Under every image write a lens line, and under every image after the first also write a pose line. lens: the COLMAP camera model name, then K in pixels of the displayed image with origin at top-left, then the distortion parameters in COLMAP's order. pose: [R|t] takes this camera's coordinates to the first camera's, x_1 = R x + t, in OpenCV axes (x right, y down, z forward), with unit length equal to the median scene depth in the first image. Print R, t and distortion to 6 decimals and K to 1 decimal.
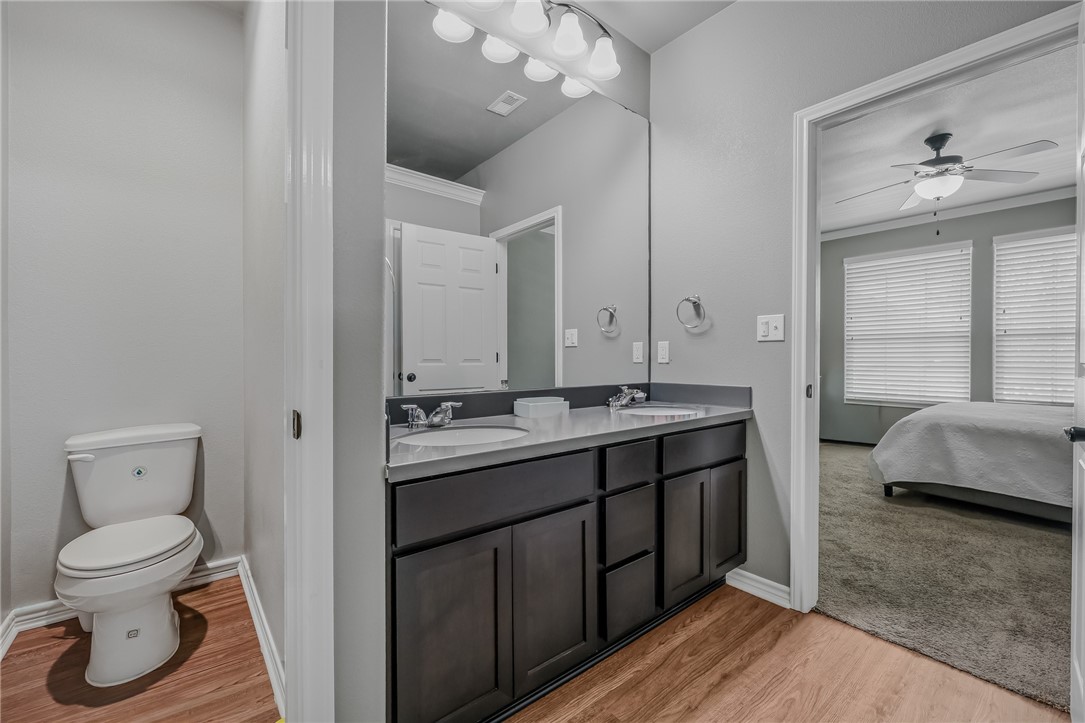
lens RADIAL K [[451.2, 0, 541.3], [0, 451.2, 357.7], [0, 0, 1]] dist [-0.000530, 0.000008]
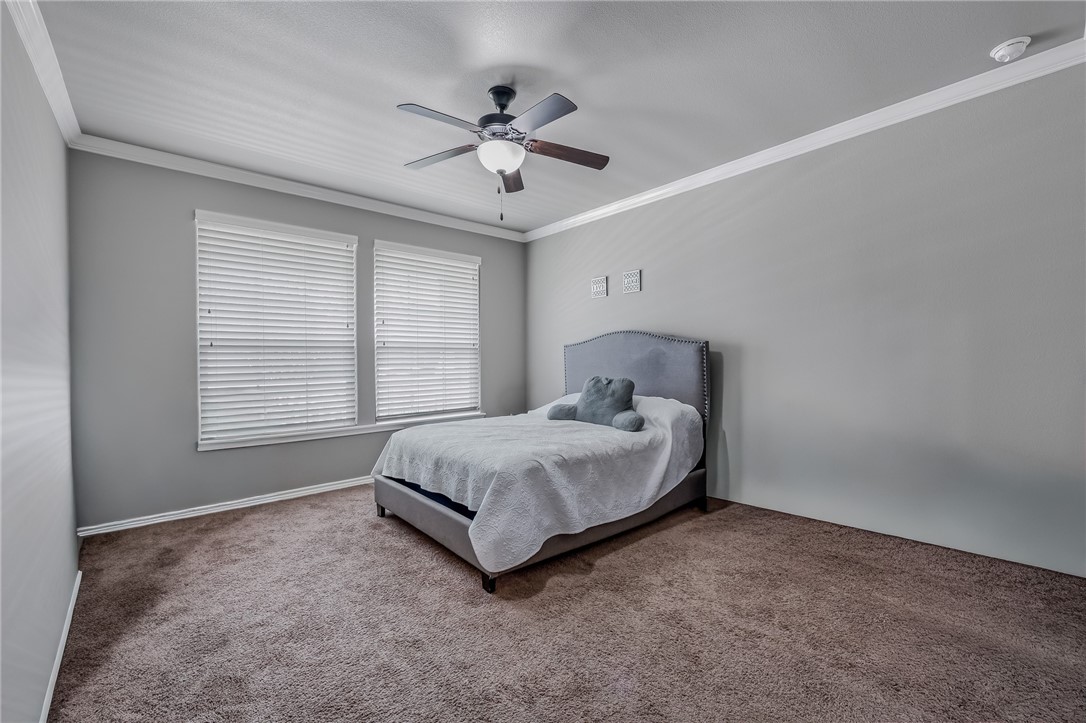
lens RADIAL K [[451.6, 0, 548.0], [0, 451.6, 369.5], [0, 0, 1]] dist [-0.000530, 0.000008]
pose [[-0.003084, -0.022144, 0.999750, 0.081168], [0.011521, 0.999688, 0.022178, -0.020266], [-0.999929, 0.011587, -0.002828, 0.651684]]
